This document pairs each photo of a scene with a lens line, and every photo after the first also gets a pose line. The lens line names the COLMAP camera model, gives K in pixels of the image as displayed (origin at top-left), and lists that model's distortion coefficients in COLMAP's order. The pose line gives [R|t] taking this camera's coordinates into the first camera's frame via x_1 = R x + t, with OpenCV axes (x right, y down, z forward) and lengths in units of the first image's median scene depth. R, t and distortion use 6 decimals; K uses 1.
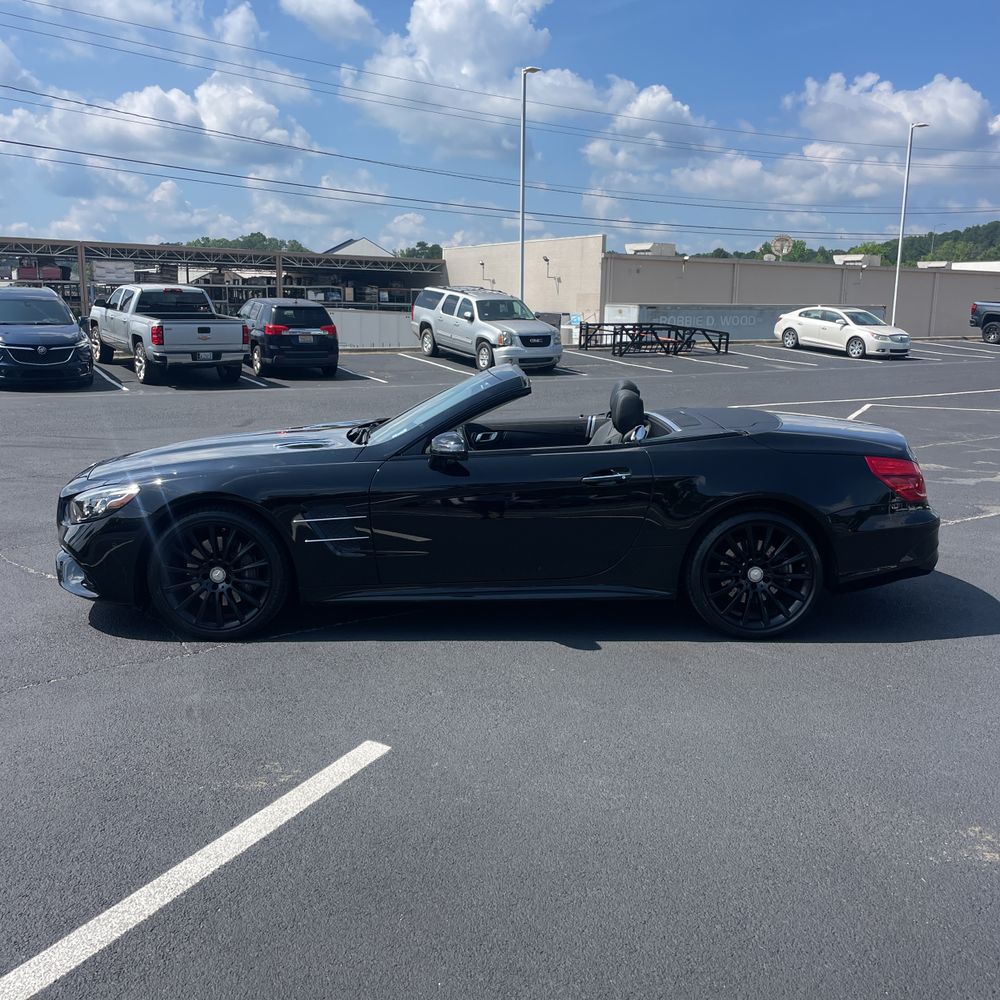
lens RADIAL K [[998.8, 0, 484.9], [0, 998.8, 505.7], [0, 0, 1]] dist [0.100186, -0.133678]
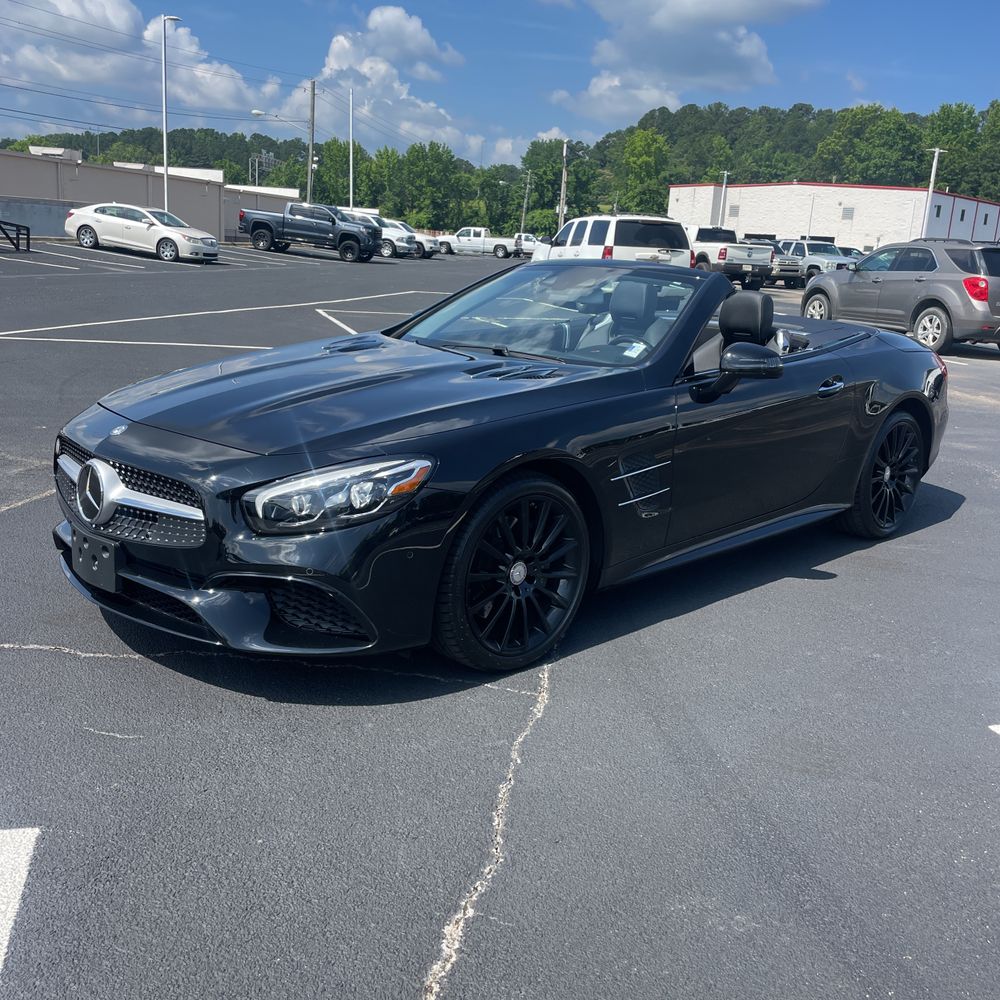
lens RADIAL K [[1033.5, 0, 496.4], [0, 1033.5, 465.7], [0, 0, 1]] dist [0.098856, -0.179548]
pose [[0.718330, -0.115247, 0.686091, -0.114161], [0.081905, 0.993335, 0.081103, -0.009196], [-0.690865, -0.002065, 0.722981, 0.077906]]
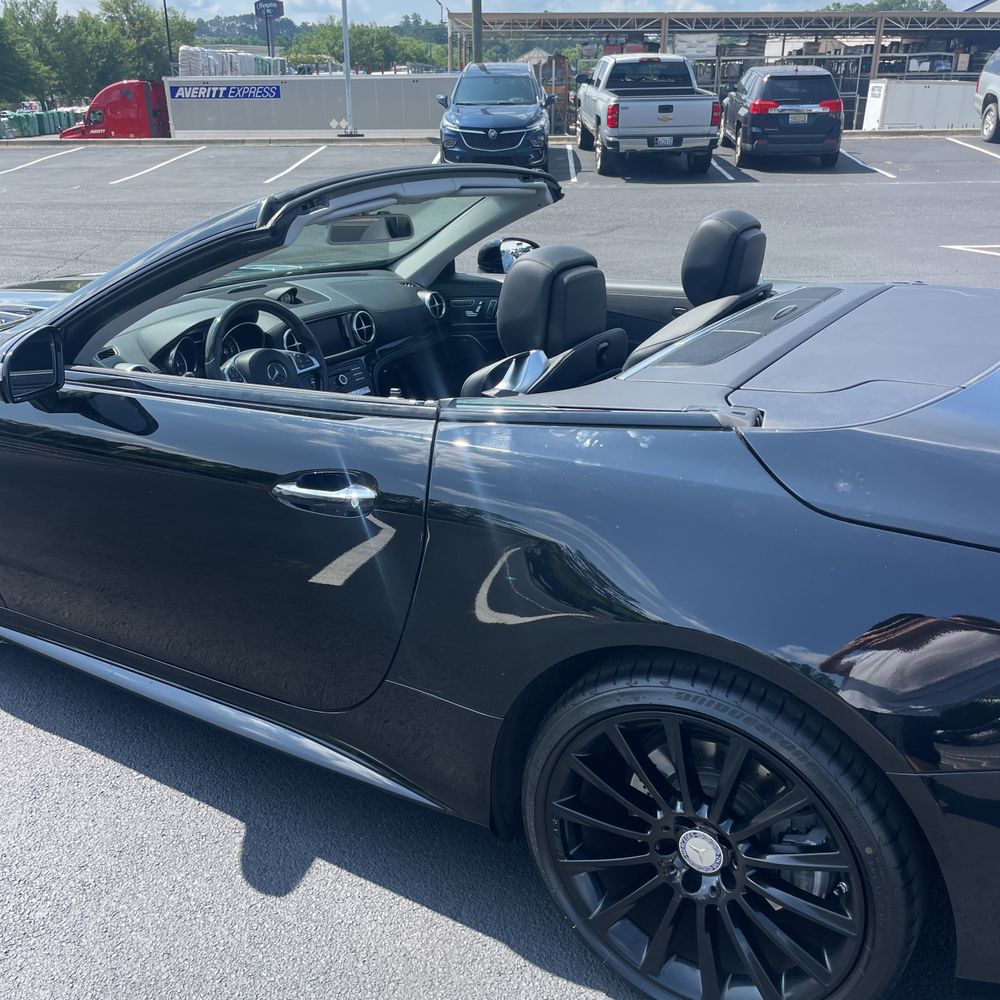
lens RADIAL K [[998.8, 0, 484.9], [0, 998.8, 505.7], [0, 0, 1]] dist [0.100186, -0.133678]
pose [[0.845385, 0.192249, -0.498361, 0.054155], [-0.090189, 0.970964, 0.221572, -0.016952], [0.526488, -0.142367, 0.838178, 0.107367]]
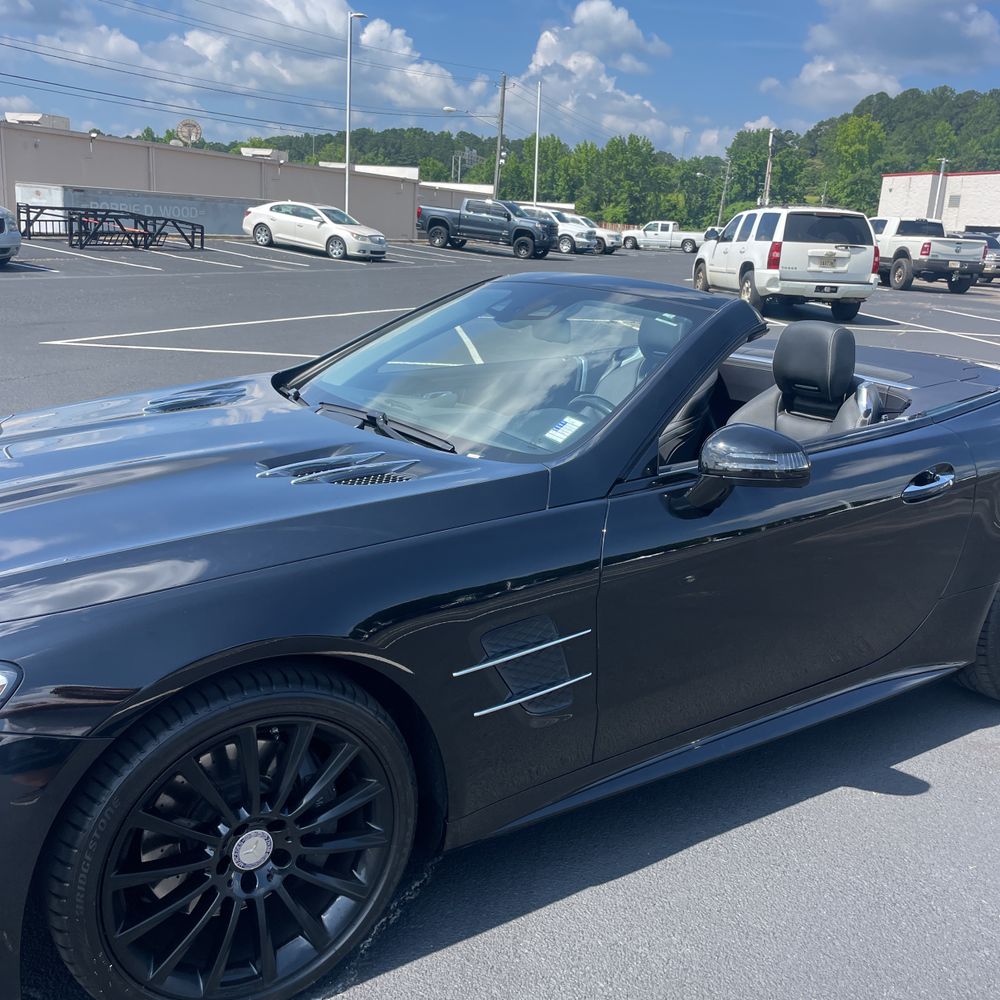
lens RADIAL K [[1032.1, 0, 503.4], [0, 1032.1, 474.1], [0, 0, 1]] dist [0.075904, -0.119306]
pose [[0.831862, -0.095575, 0.546691, -0.059286], [0.060814, 0.994826, 0.081382, -0.014838], [-0.551641, -0.034452, 0.833370, 0.096282]]
